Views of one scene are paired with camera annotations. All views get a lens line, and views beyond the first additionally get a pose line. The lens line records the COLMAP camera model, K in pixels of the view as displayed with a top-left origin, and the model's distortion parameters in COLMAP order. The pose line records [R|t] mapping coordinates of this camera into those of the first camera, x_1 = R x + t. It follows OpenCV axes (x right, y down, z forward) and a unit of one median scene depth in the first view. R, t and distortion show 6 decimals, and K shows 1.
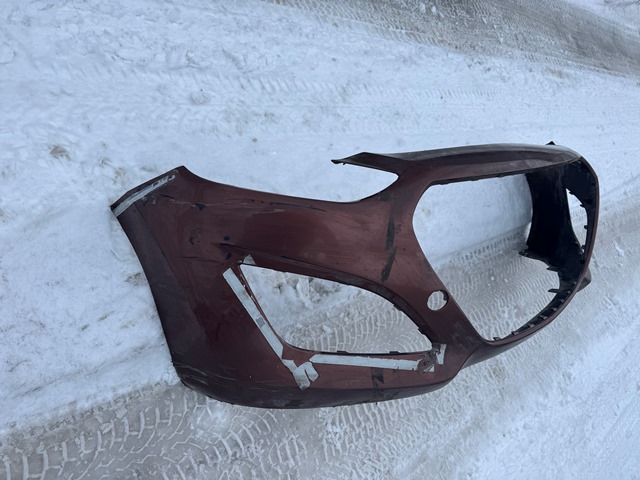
lens RADIAL K [[448.0, 0, 320.5], [0, 448.0, 248.5], [0, 0, 1]] dist [0.109567, -0.142160]
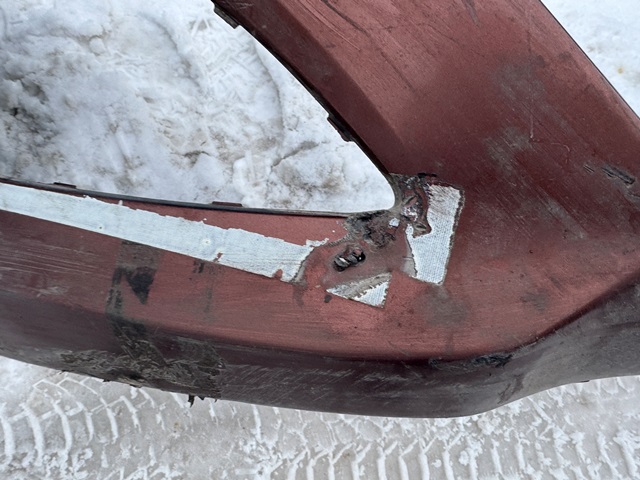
lens RADIAL K [[452.5, 0, 278.9], [0, 452.5, 242.5], [0, 0, 1]] dist [-0.000696, -0.000728]
pose [[0.836490, 0.041833, -0.546383, 0.324226], [-0.116525, 0.987857, -0.102760, 0.268195], [0.535450, 0.149625, 0.831208, 0.785746]]
